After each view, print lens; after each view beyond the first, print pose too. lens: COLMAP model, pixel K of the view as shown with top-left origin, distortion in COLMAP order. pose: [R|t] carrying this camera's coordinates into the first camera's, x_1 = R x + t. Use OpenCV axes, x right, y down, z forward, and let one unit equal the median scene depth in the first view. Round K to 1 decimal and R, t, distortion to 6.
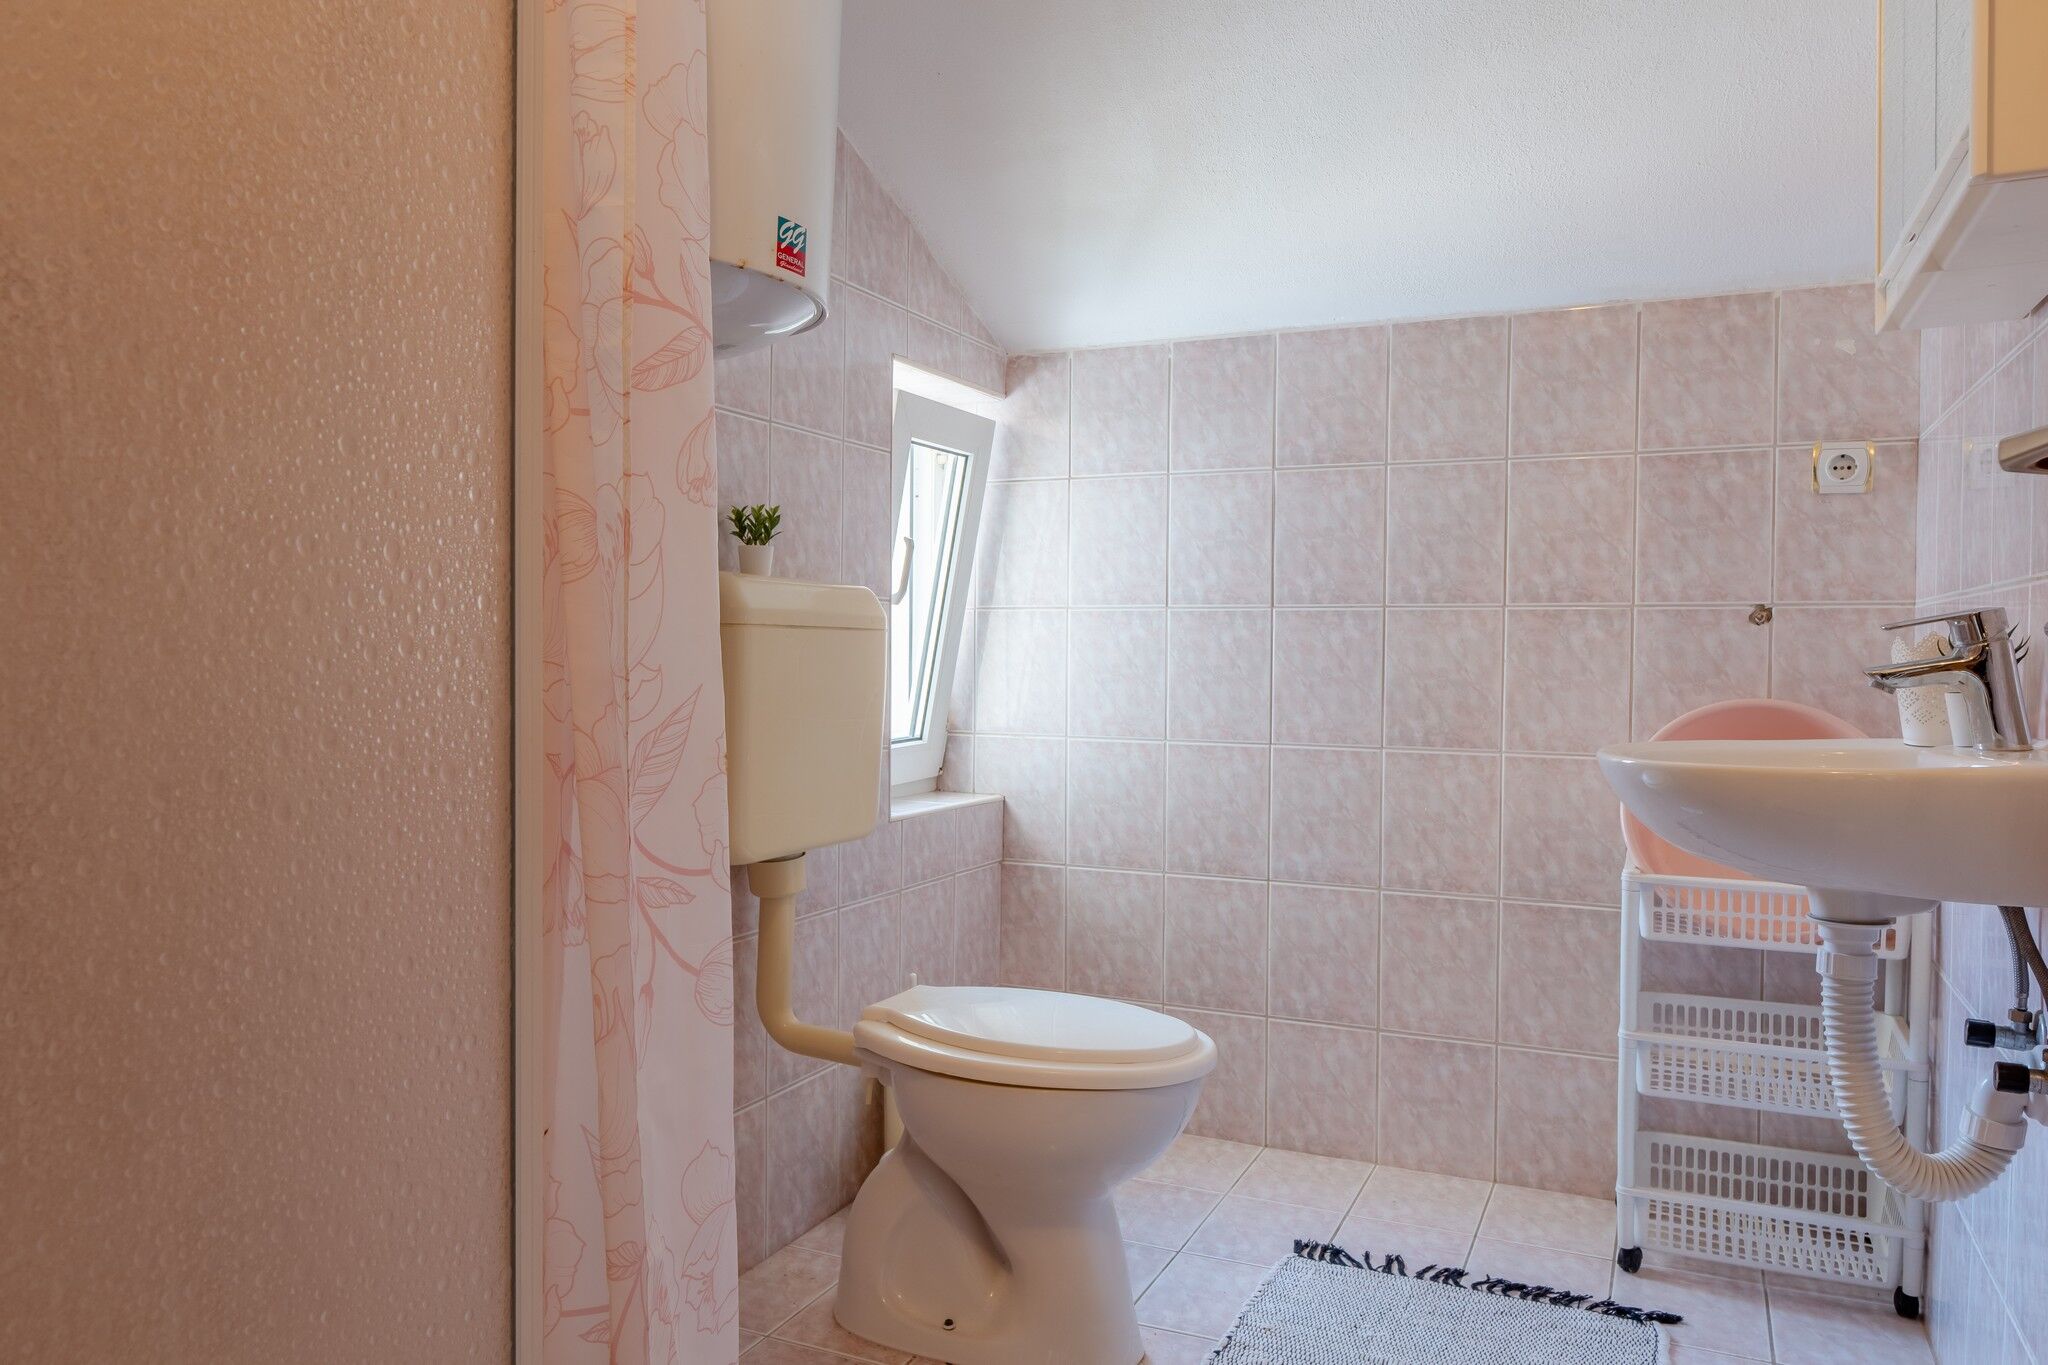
lens RADIAL K [[1449.2, 0, 1024.5], [0, 1449.2, 679.0], [0, 0, 1]] dist [0.002133, -0.009157]
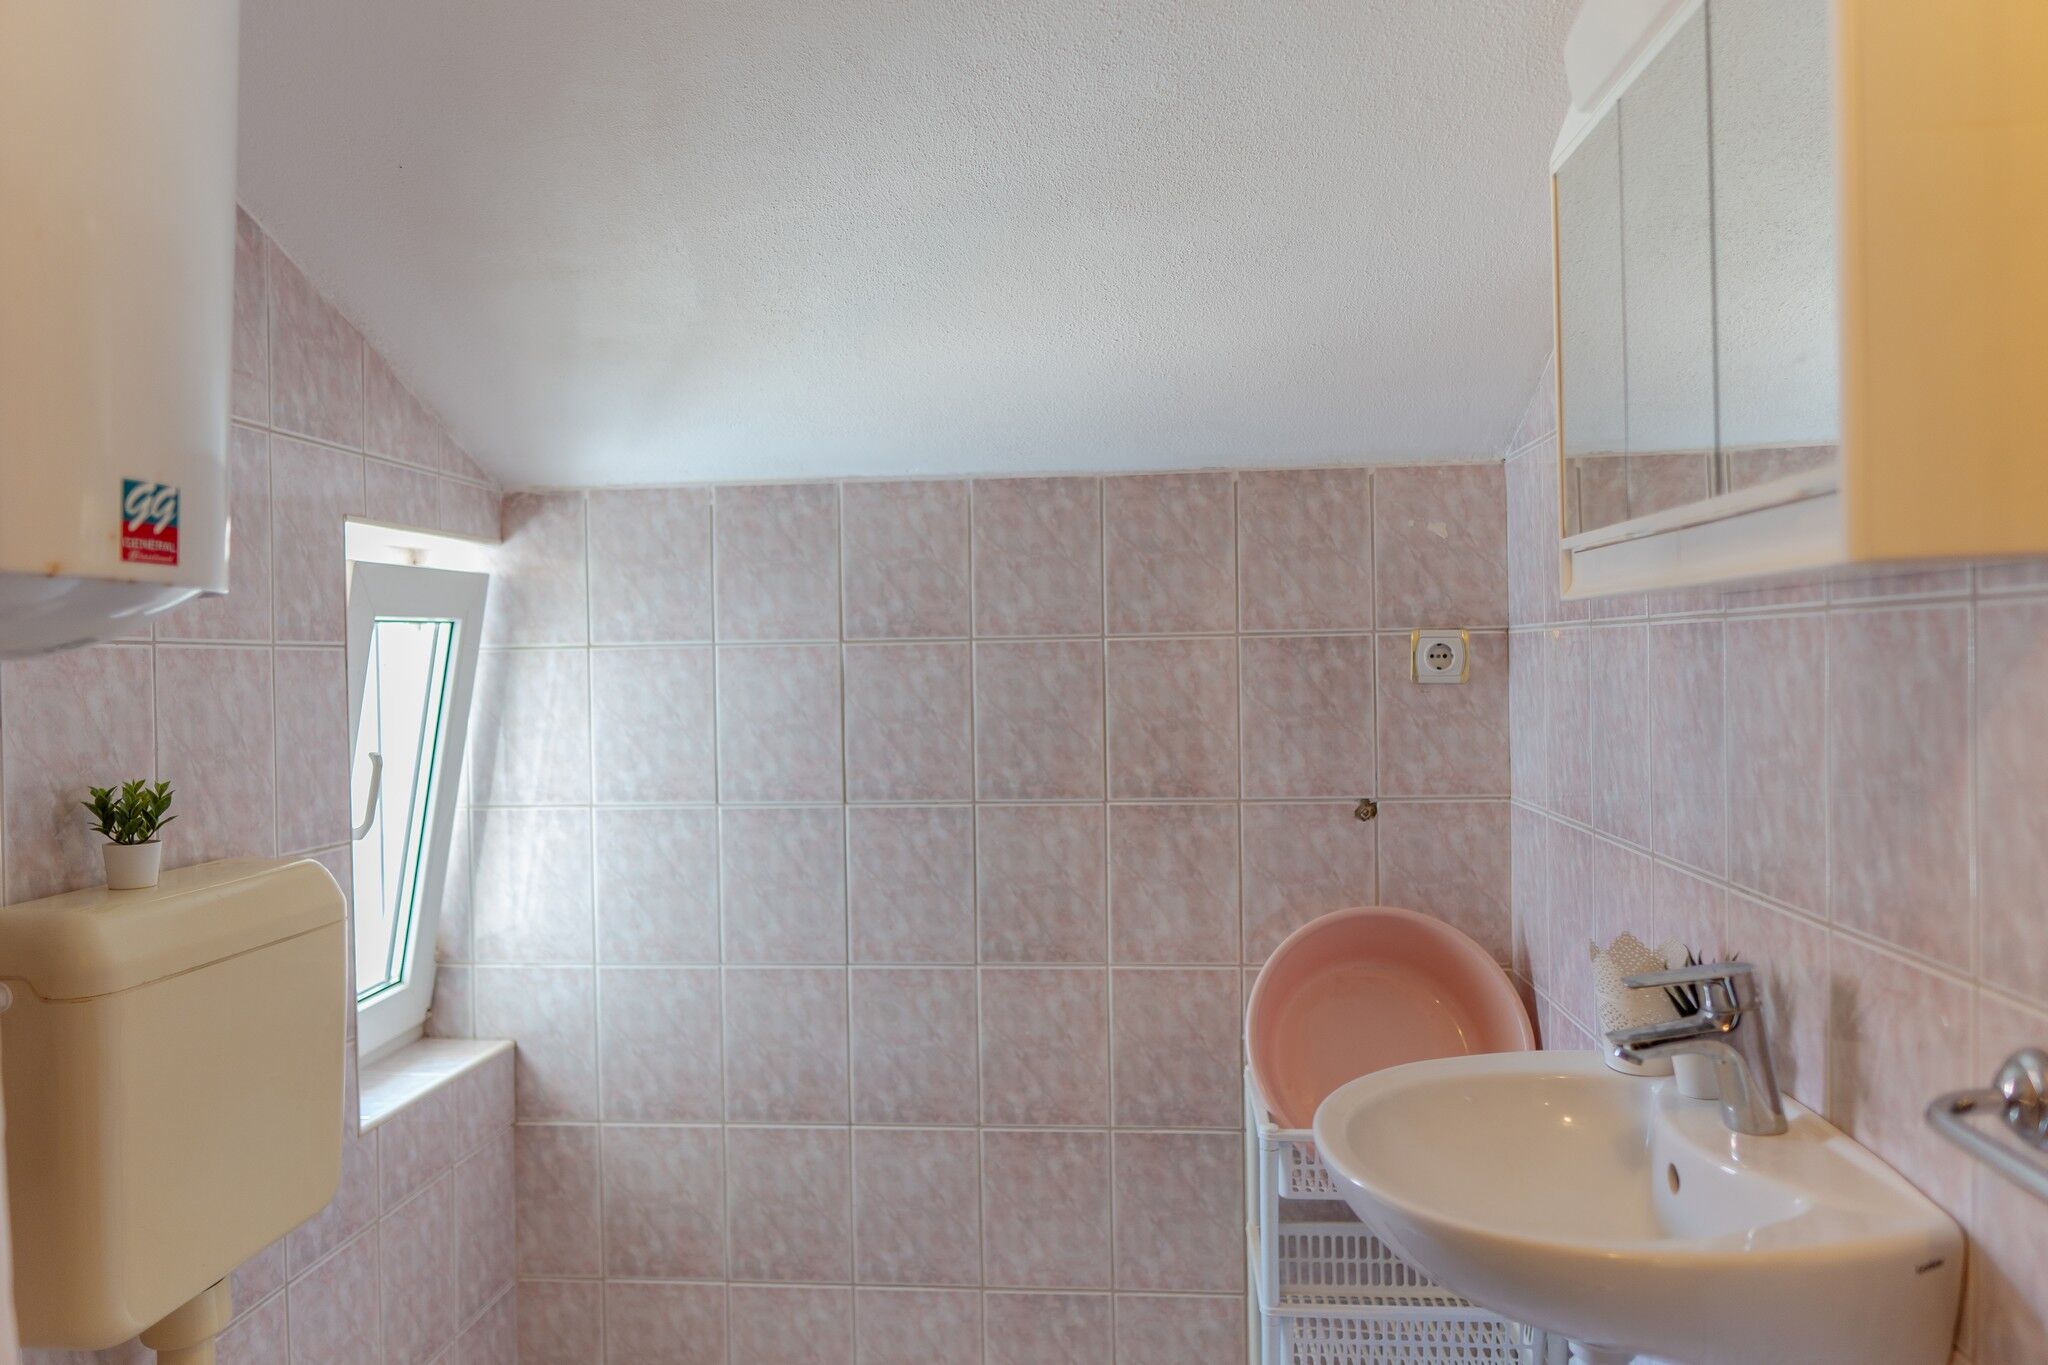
lens RADIAL K [[1449.2, 0, 1030.6], [0, 1449.2, 683.3], [0, 0, 1]] dist [0.002133, -0.009157]
pose [[0.941280, -0.029561, 0.336331, -0.010954], [0.031931, 0.999489, -0.001518, -0.120779], [-0.336114, 0.012168, 0.941743, 0.168842]]
